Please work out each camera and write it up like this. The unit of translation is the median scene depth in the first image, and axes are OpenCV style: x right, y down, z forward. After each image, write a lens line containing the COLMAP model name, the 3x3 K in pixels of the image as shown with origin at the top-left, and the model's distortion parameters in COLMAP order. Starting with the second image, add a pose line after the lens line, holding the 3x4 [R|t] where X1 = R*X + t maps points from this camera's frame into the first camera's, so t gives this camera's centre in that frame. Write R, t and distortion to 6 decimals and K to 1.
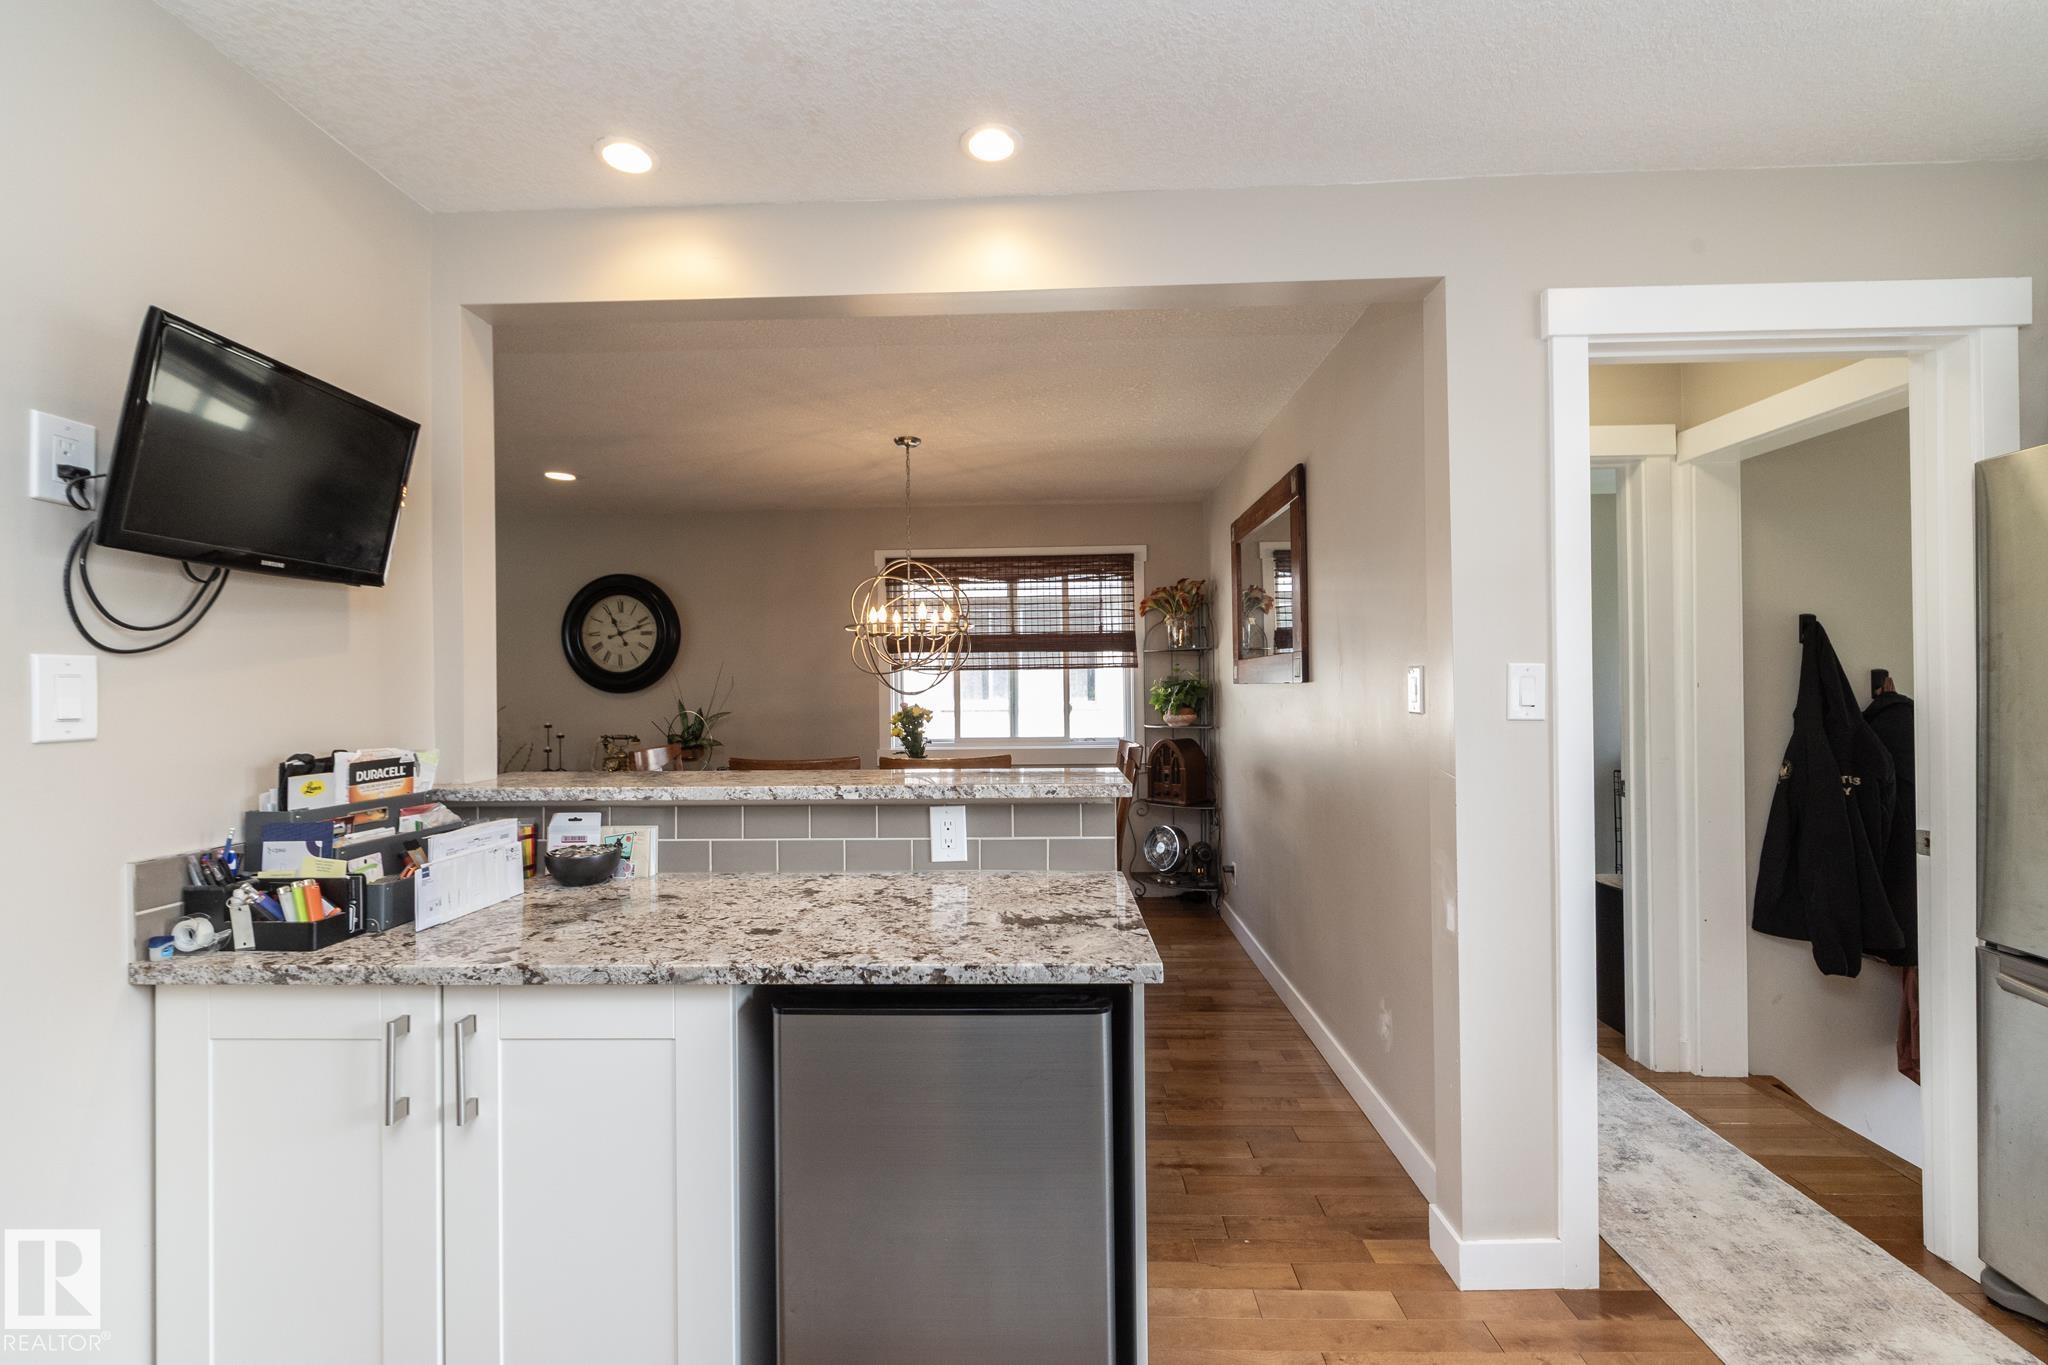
lens RADIAL K [[869.7, 0, 1025.3], [0, 869.7, 679.8], [0, 0, 1]] dist [-0.001719, 0.000112]
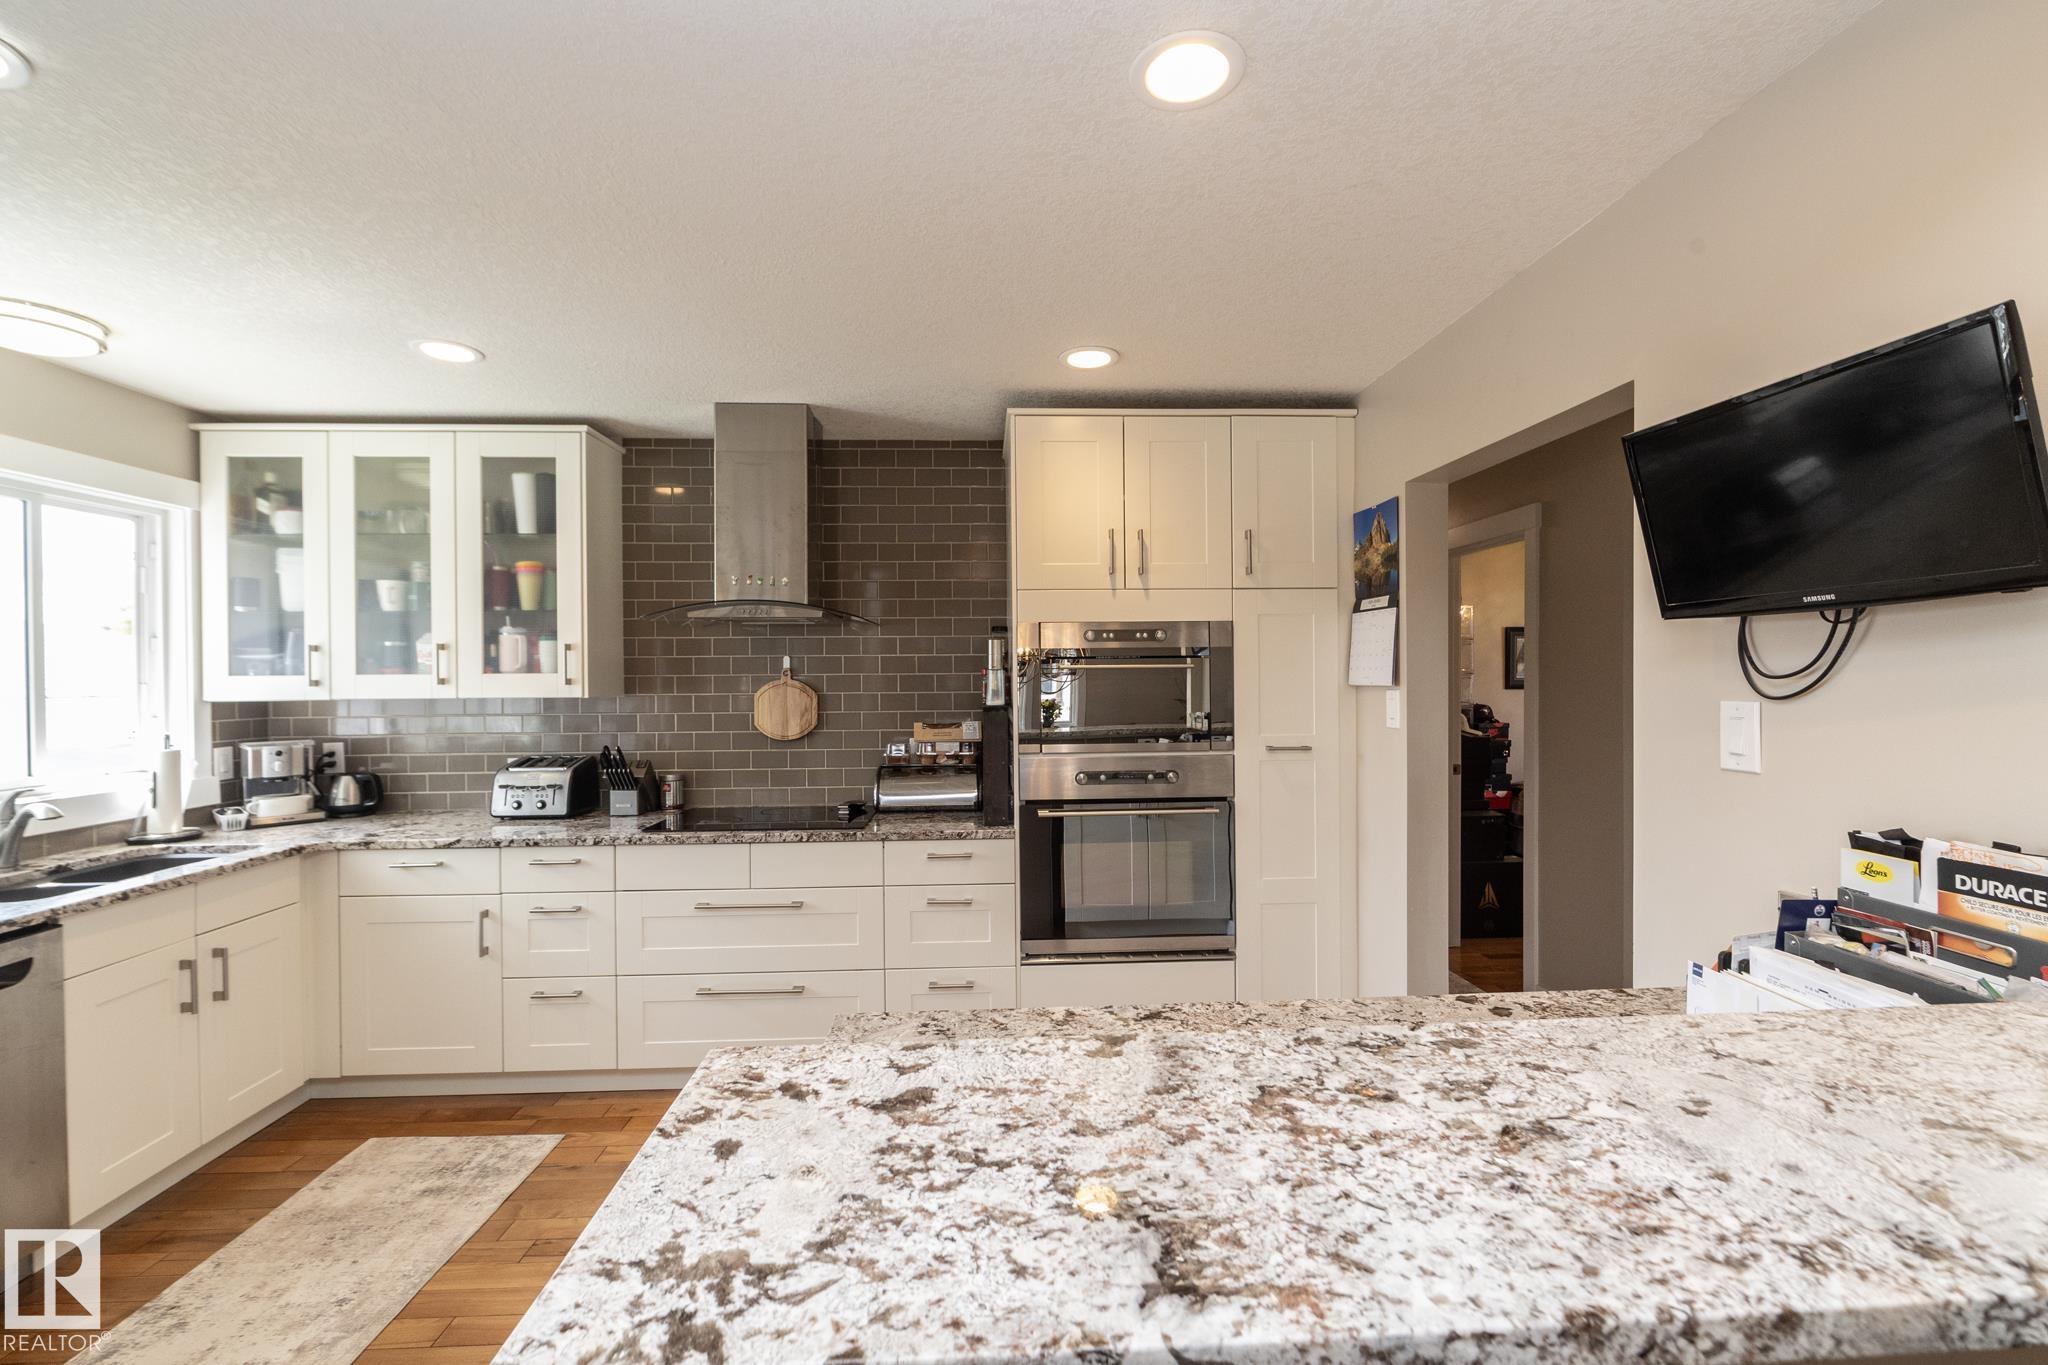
lens RADIAL K [[869.7, 0, 1025.3], [0, 869.7, 679.8], [0, 0, 1]] dist [-0.001719, 0.000112]
pose [[-0.995743, 0.019443, -0.090098, 0.013550], [0.019601, 0.999808, -0.000865, -0.071084], [0.090064, -0.002628, -0.995933, 1.922034]]
